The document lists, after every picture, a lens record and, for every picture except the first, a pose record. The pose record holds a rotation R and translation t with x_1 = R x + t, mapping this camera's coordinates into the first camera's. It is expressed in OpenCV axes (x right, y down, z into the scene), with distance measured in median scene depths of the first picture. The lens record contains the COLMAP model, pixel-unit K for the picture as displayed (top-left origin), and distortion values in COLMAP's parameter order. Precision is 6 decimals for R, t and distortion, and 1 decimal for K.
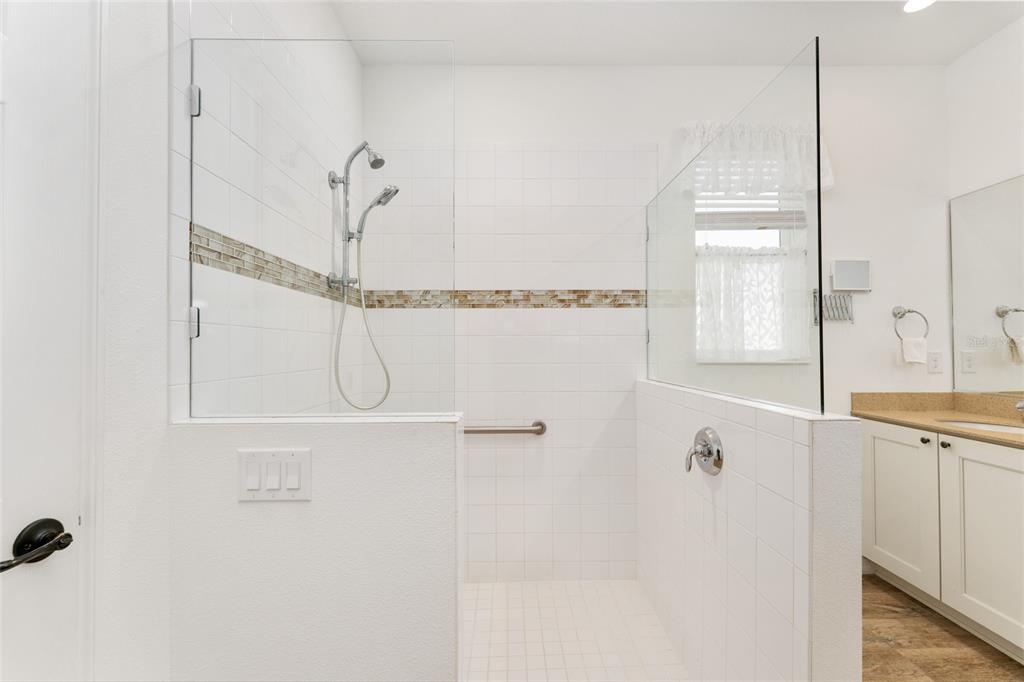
lens RADIAL K [[407.6, 0, 510.0], [0, 407.6, 341.2], [0, 0, 1]] dist [-0.000459, -0.000591]
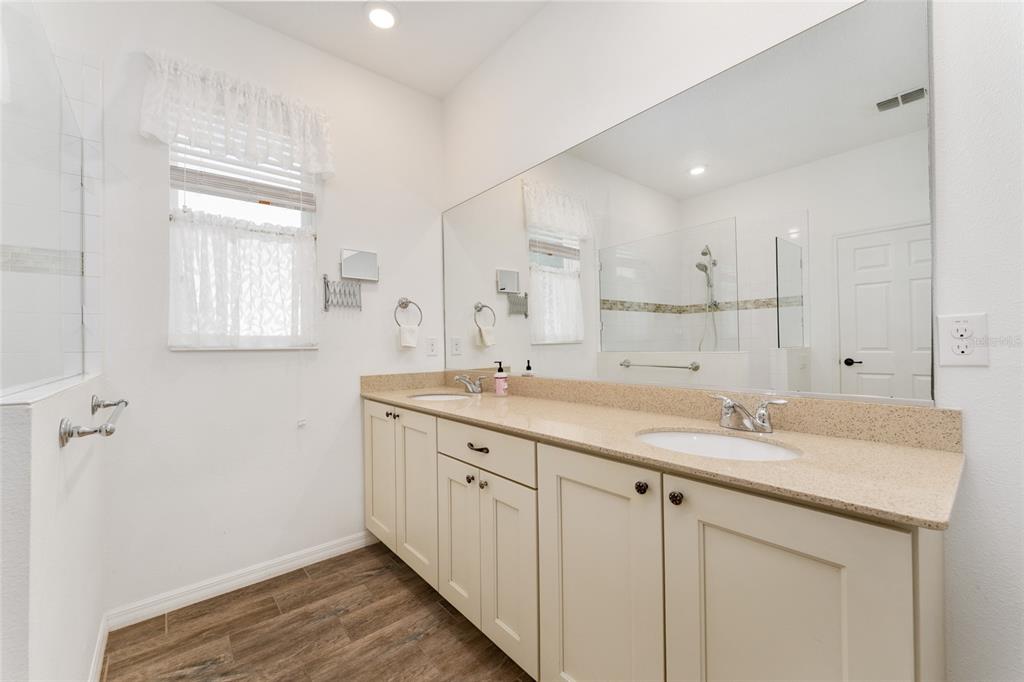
lens RADIAL K [[407.6, 0, 510.0], [0, 407.6, 341.2], [0, 0, 1]] dist [-0.000459, -0.000591]
pose [[0.770566, -0.000995, 0.637359, 0.462670], [-0.001494, 0.999993, 0.003367, 0.031242], [-0.637358, -0.003547, 0.770560, -0.061589]]
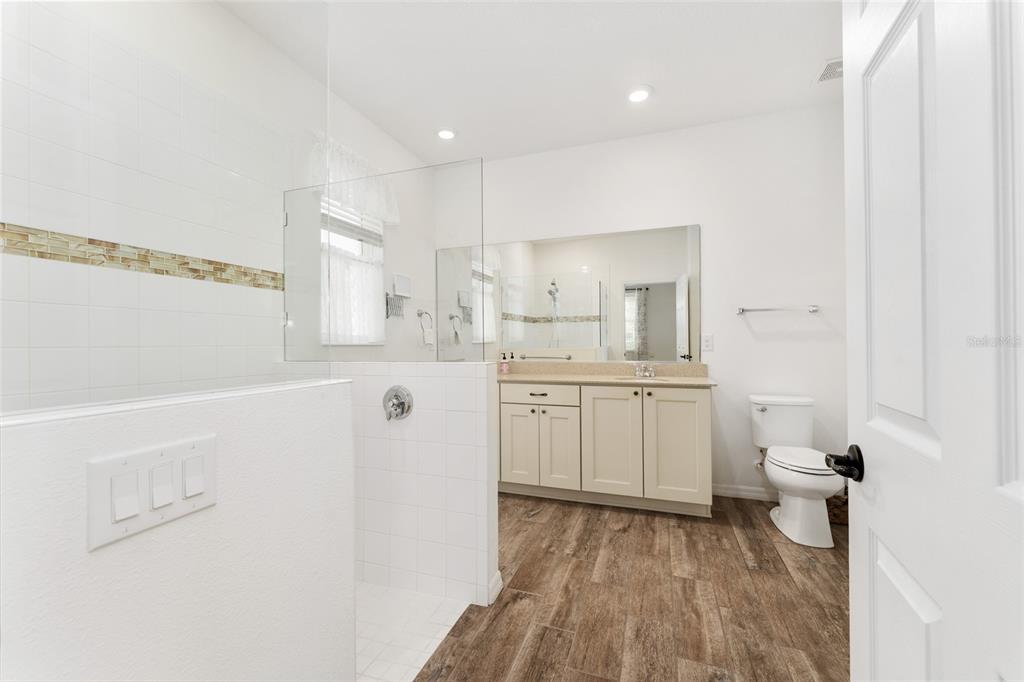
lens RADIAL K [[407.6, 0, 510.0], [0, 407.6, 341.2], [0, 0, 1]] dist [-0.000459, -0.000591]
pose [[0.351417, 0.006541, 0.936196, -0.423115], [-0.012775, 0.999916, -0.002190, 0.038665], [-0.936132, -0.011190, 0.351471, 0.103894]]
